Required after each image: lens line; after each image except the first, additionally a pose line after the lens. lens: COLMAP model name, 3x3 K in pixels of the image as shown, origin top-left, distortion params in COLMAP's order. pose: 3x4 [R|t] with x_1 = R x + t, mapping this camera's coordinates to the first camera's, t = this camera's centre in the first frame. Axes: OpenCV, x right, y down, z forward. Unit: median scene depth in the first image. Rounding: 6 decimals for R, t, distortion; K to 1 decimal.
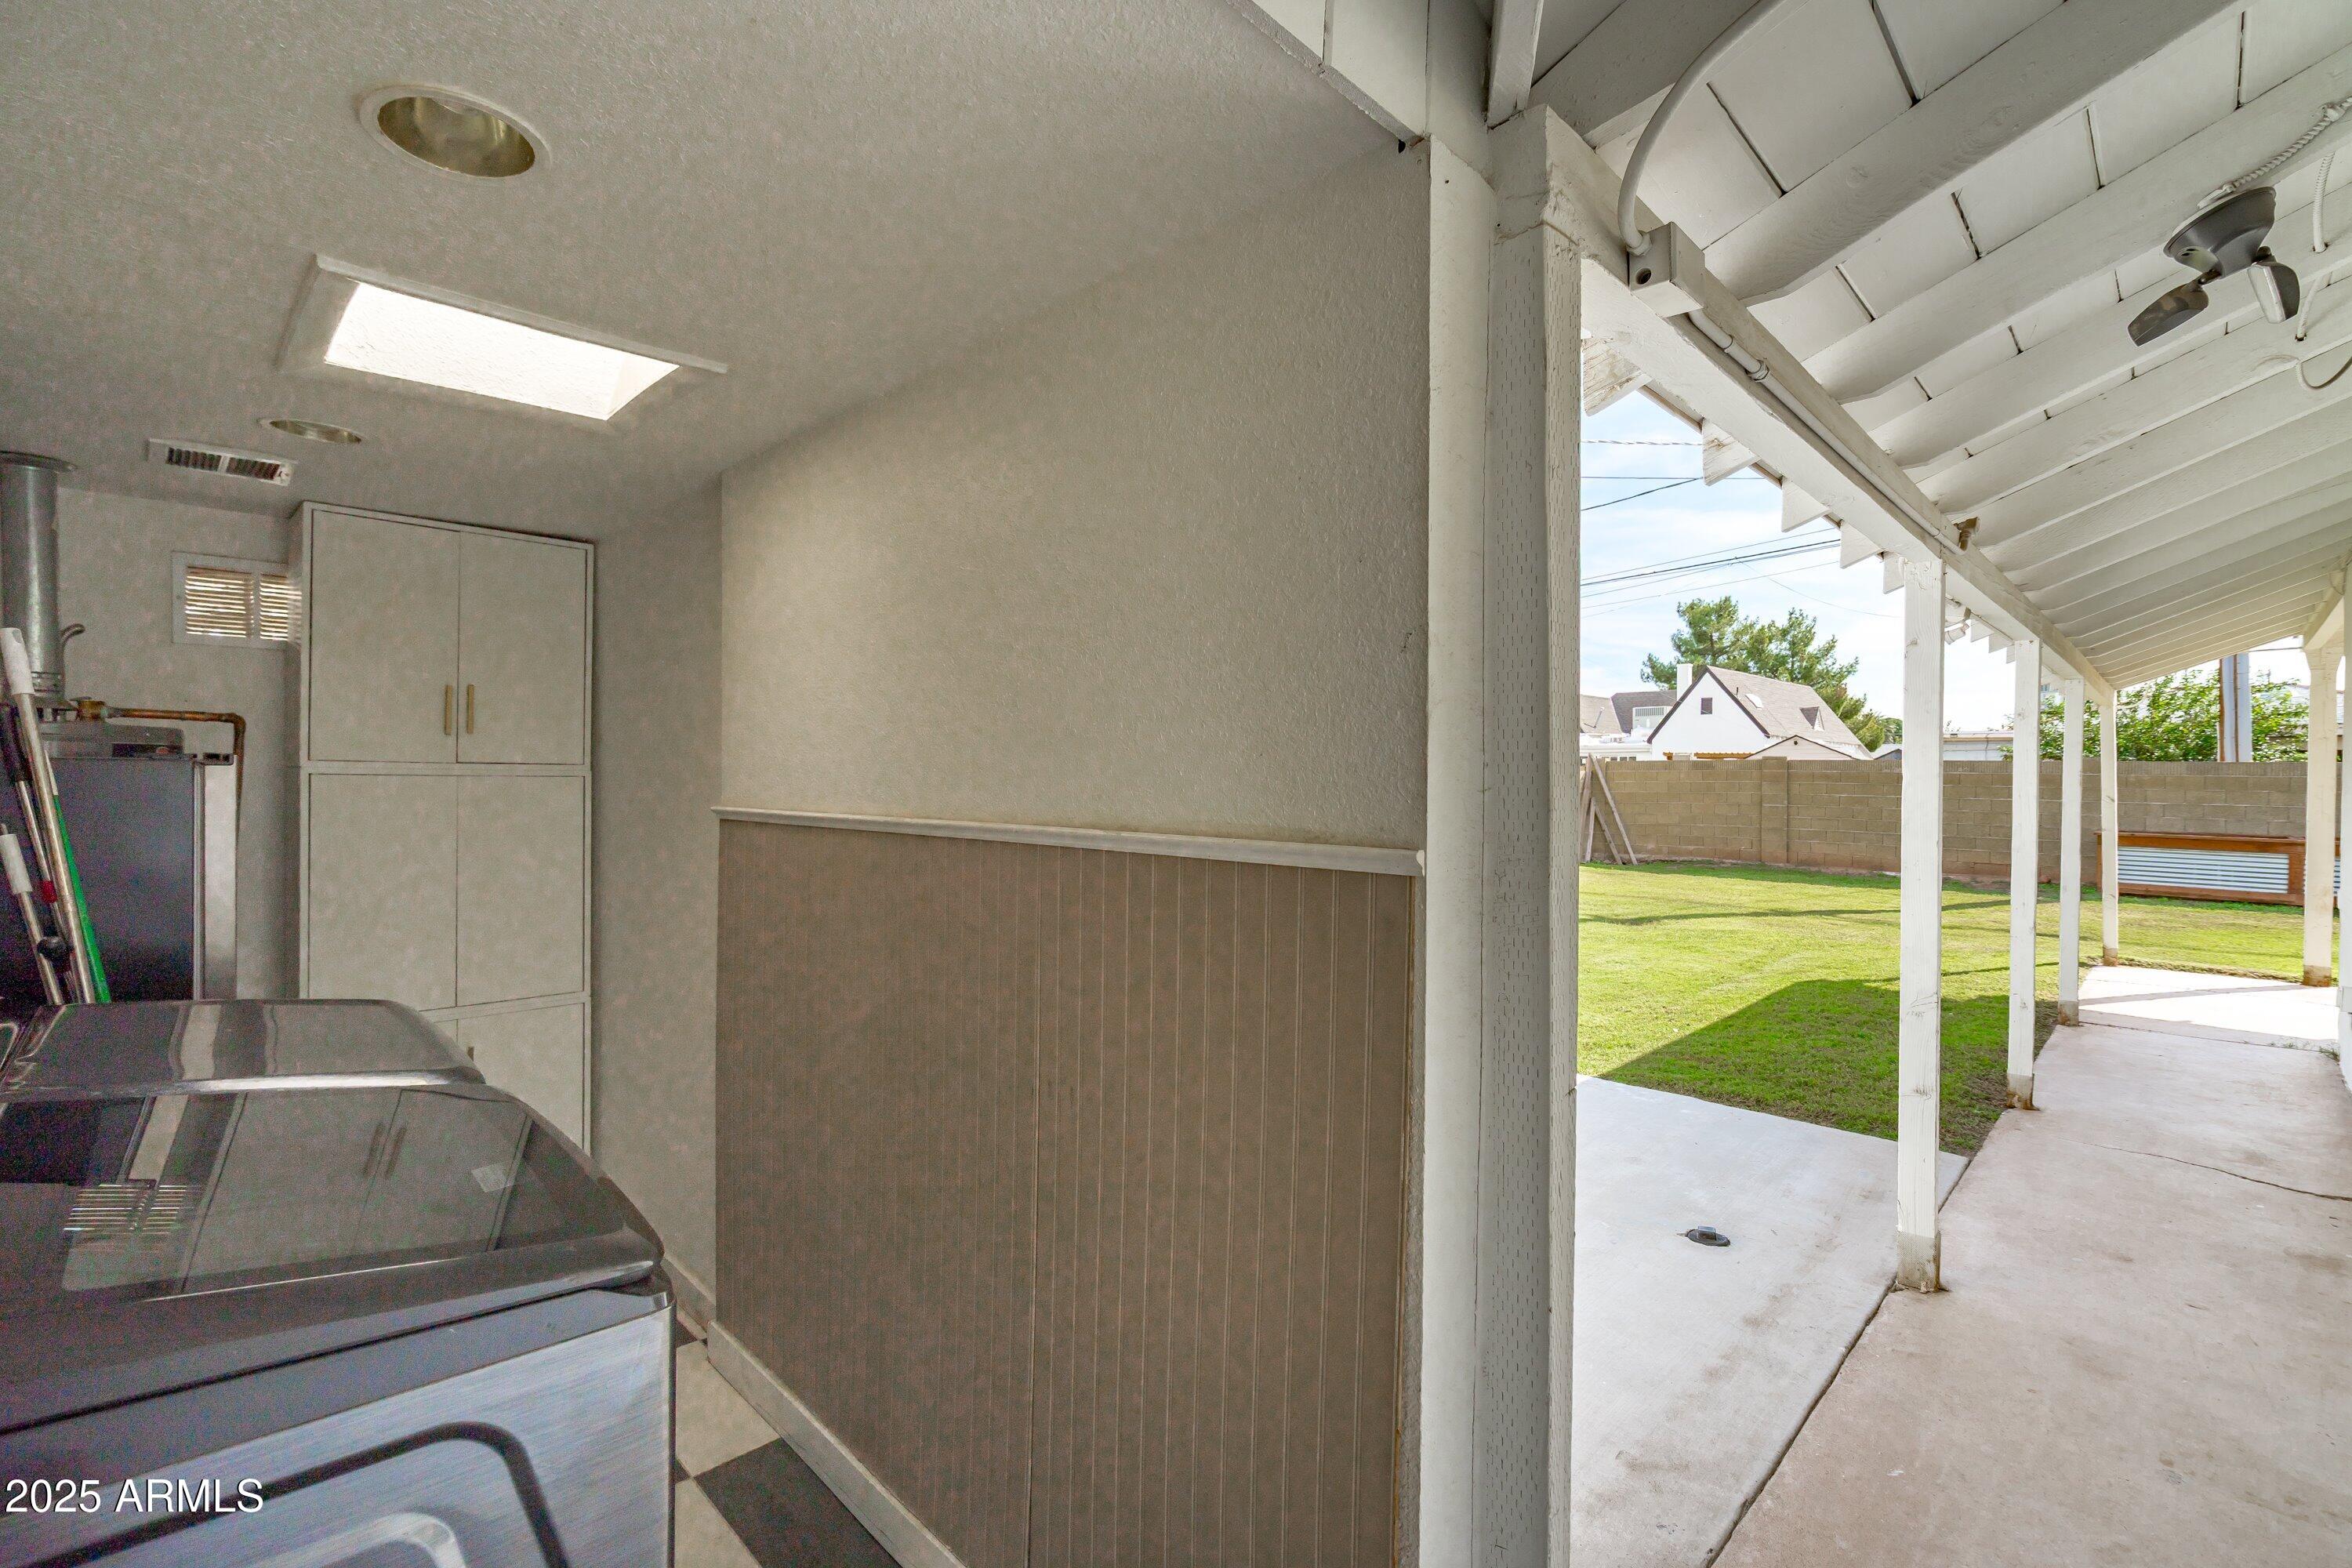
lens RADIAL K [[1059.5, 0, 1178.6], [0, 1059.5, 782.9], [0, 0, 1]] dist [-0.006564, 0.004437]
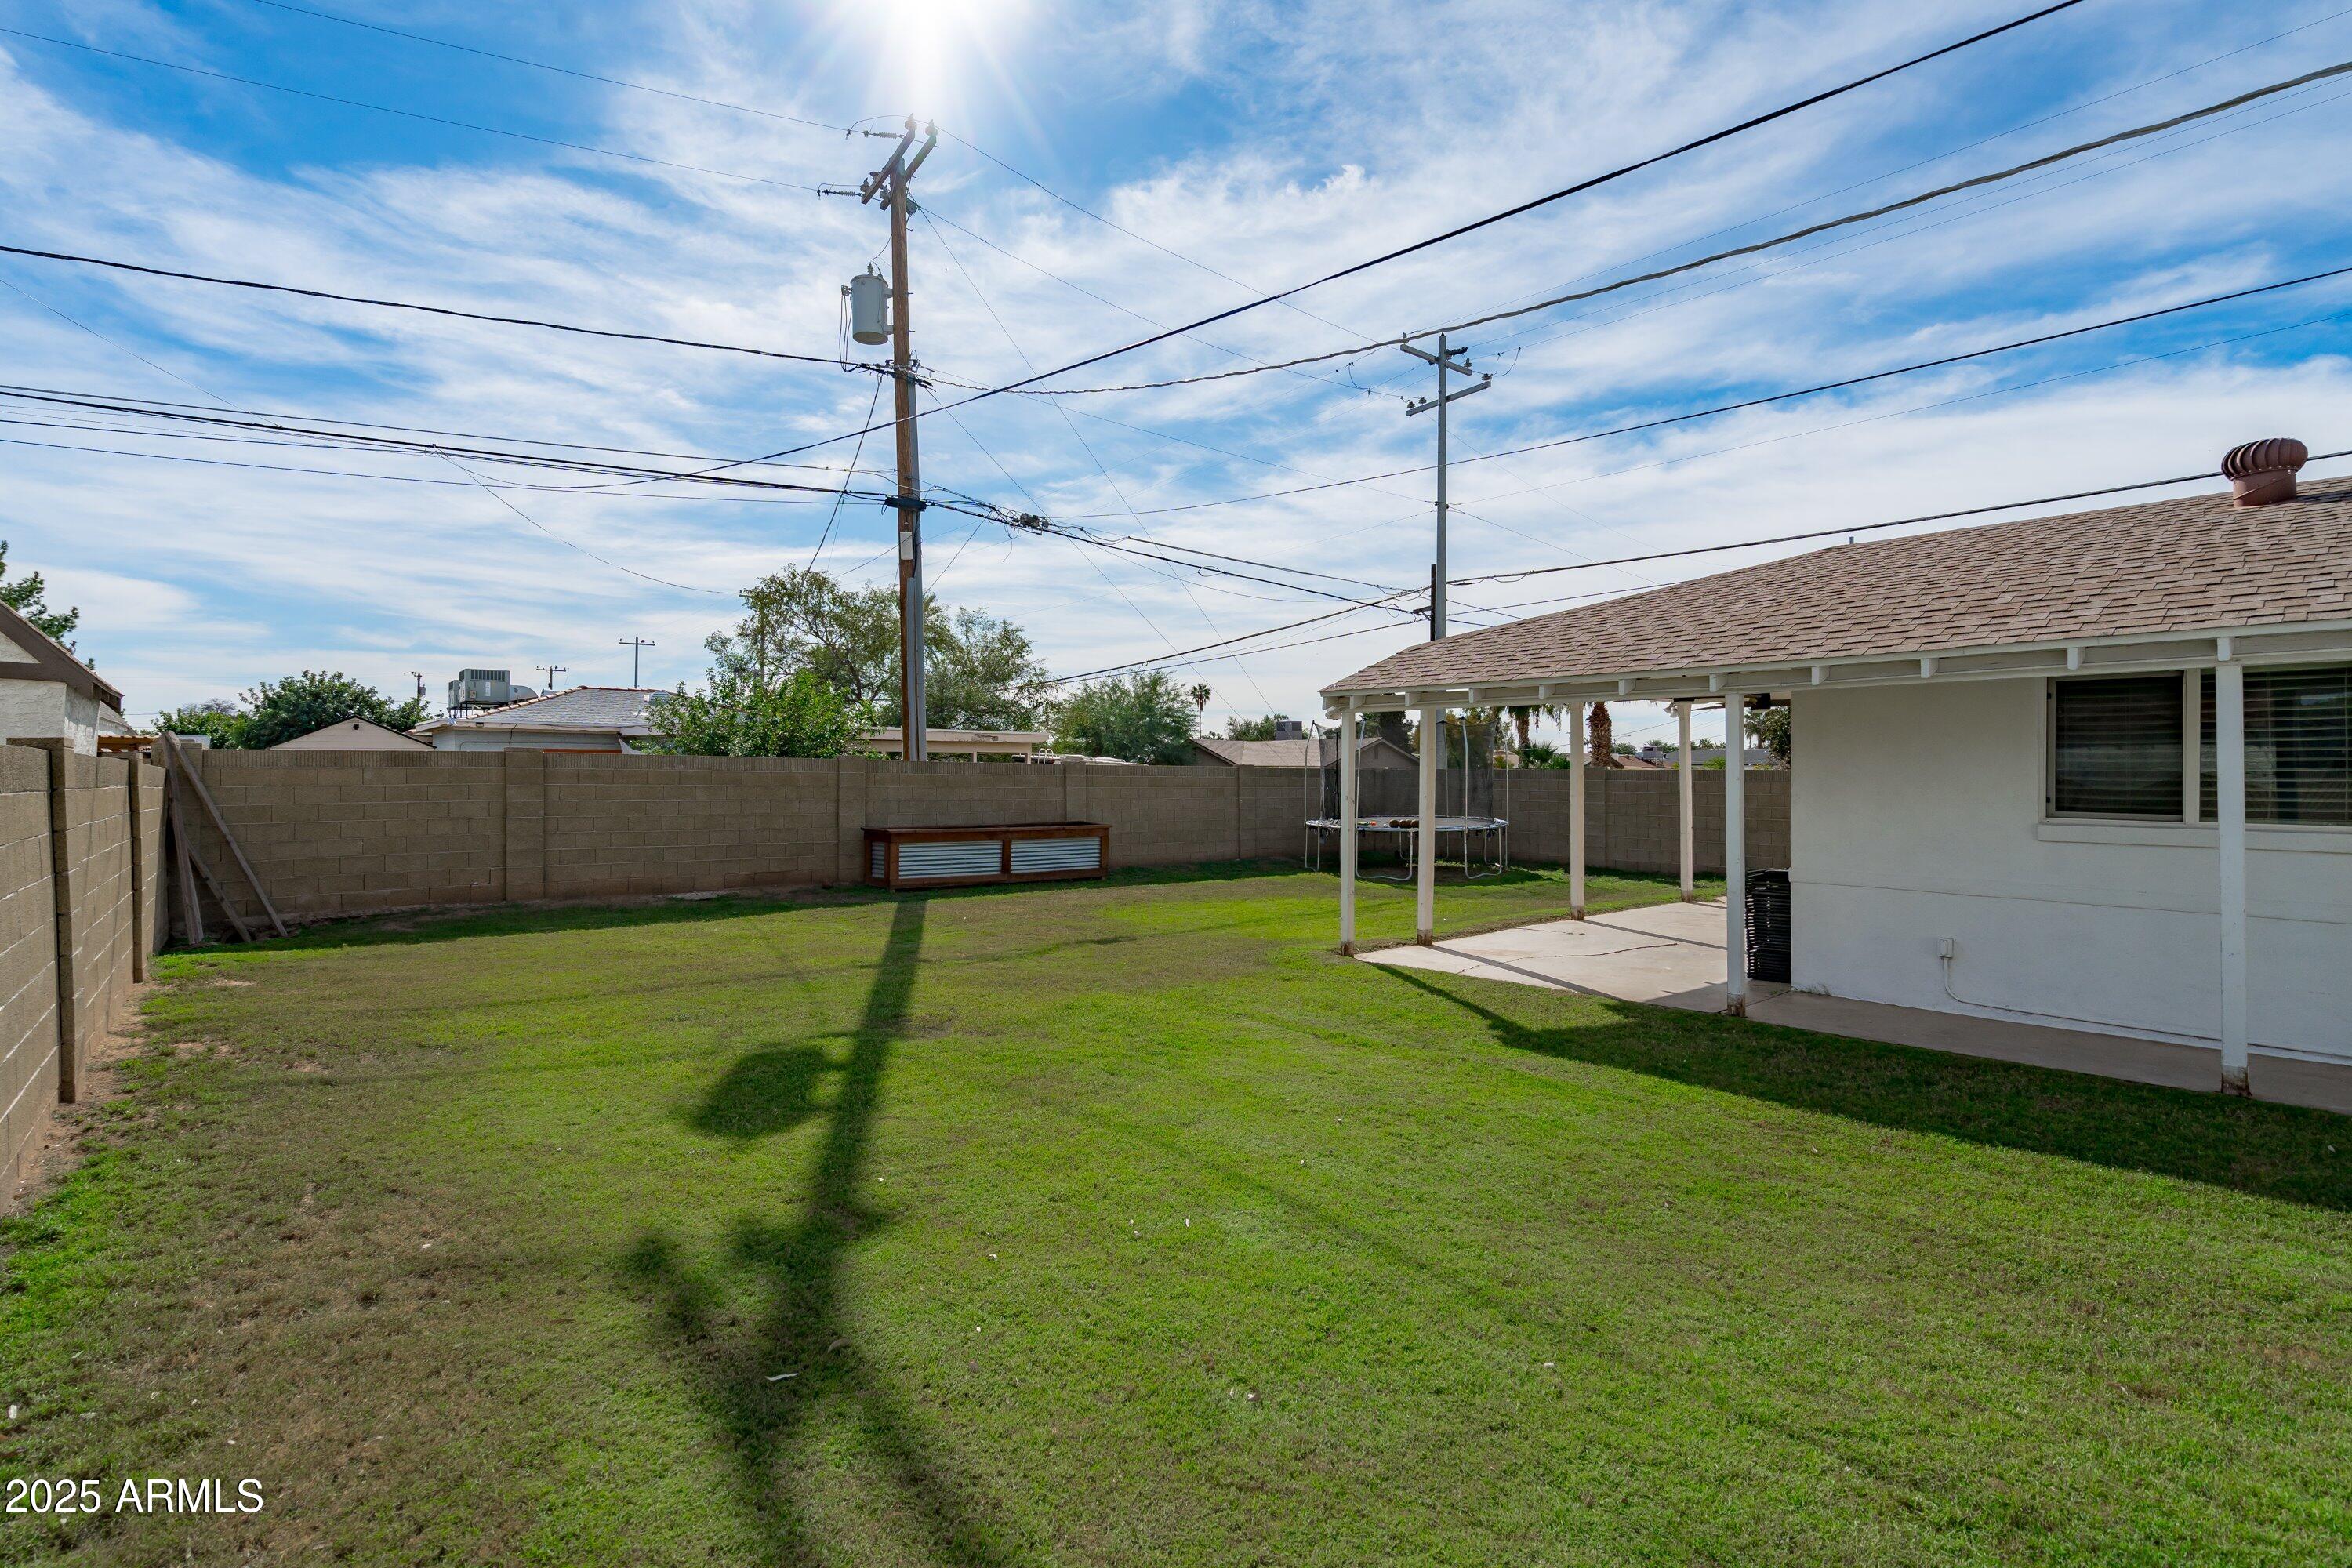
lens RADIAL K [[1109.9, 0, 1166.1], [0, 1109.9, 759.1], [0, 0, 1]] dist [0.001867, -0.000189]
pose [[0.104053, 0.007013, 0.994547, -0.056240], [0.007604, 0.999940, -0.007847, -0.003882], [-0.994543, 0.008379, 0.103993, 0.234262]]
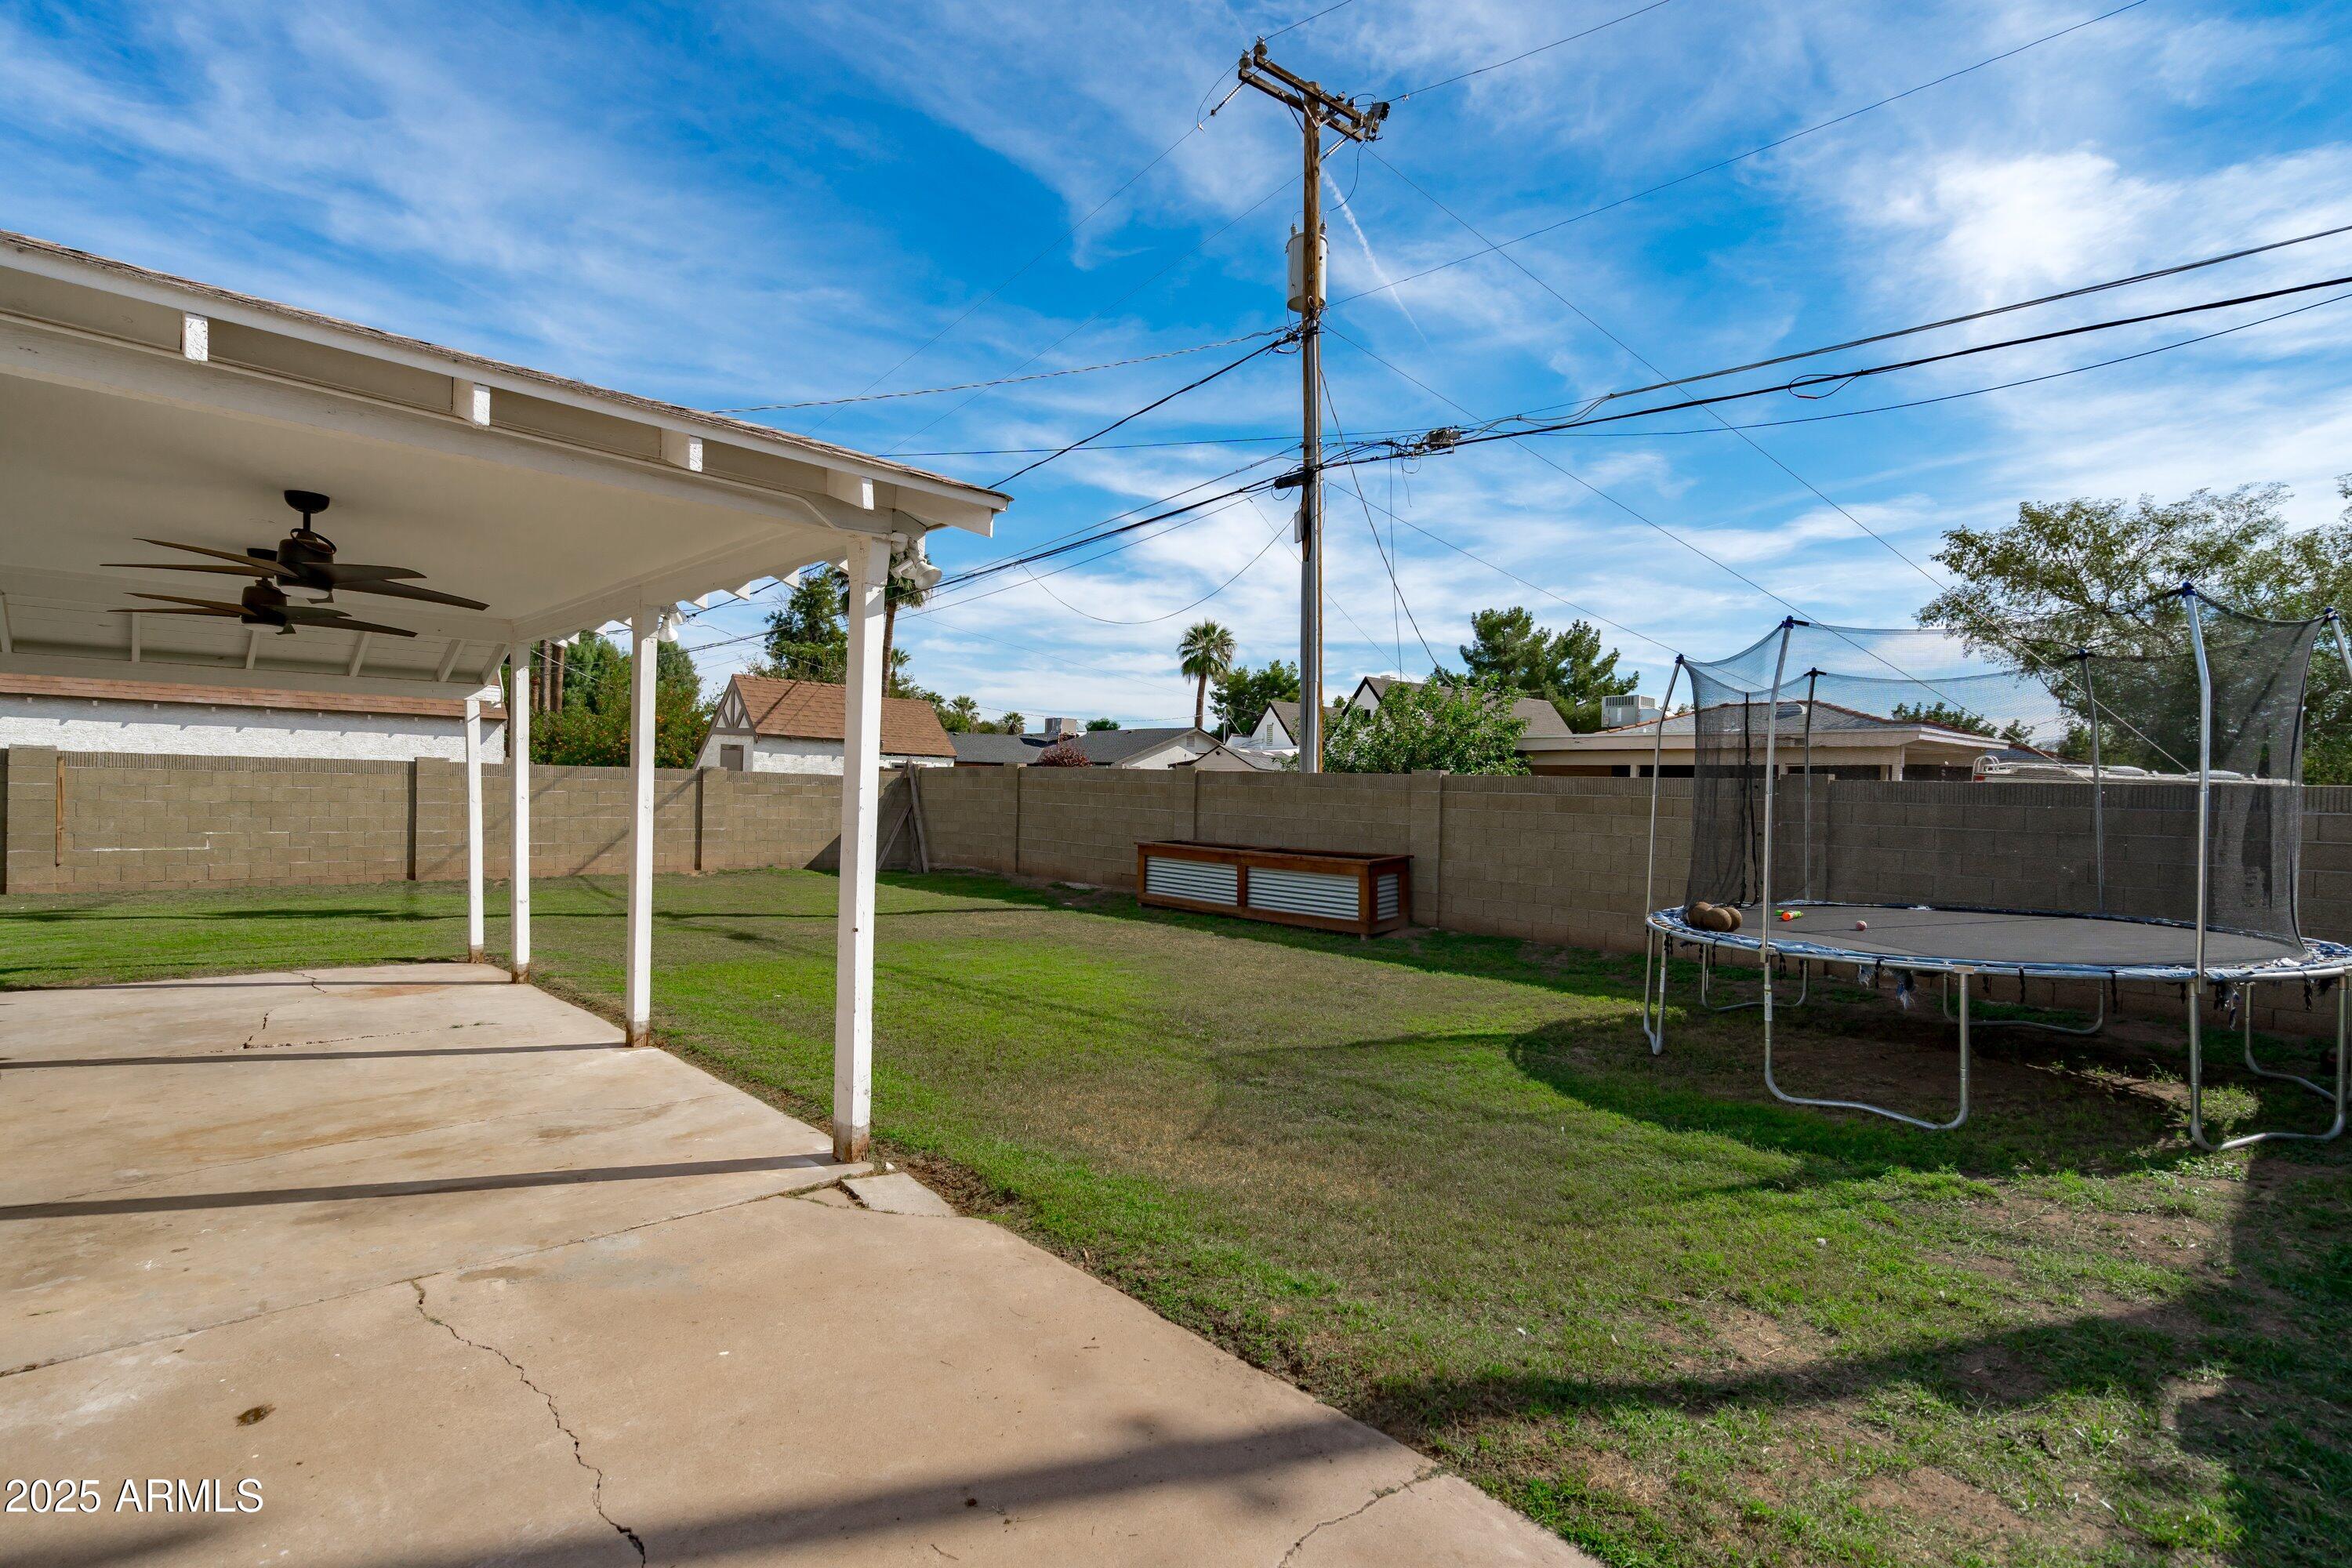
lens RADIAL K [[1109.9, 0, 1183.6], [0, 1109.9, 797.8], [0, 0, 1]] dist [0.001867, -0.000189]
pose [[0.999546, 0.014378, -0.026469, 0.348828], [-0.014408, 0.999896, -0.000951, 0.002523], [0.026453, 0.001332, 0.999649, -0.008276]]
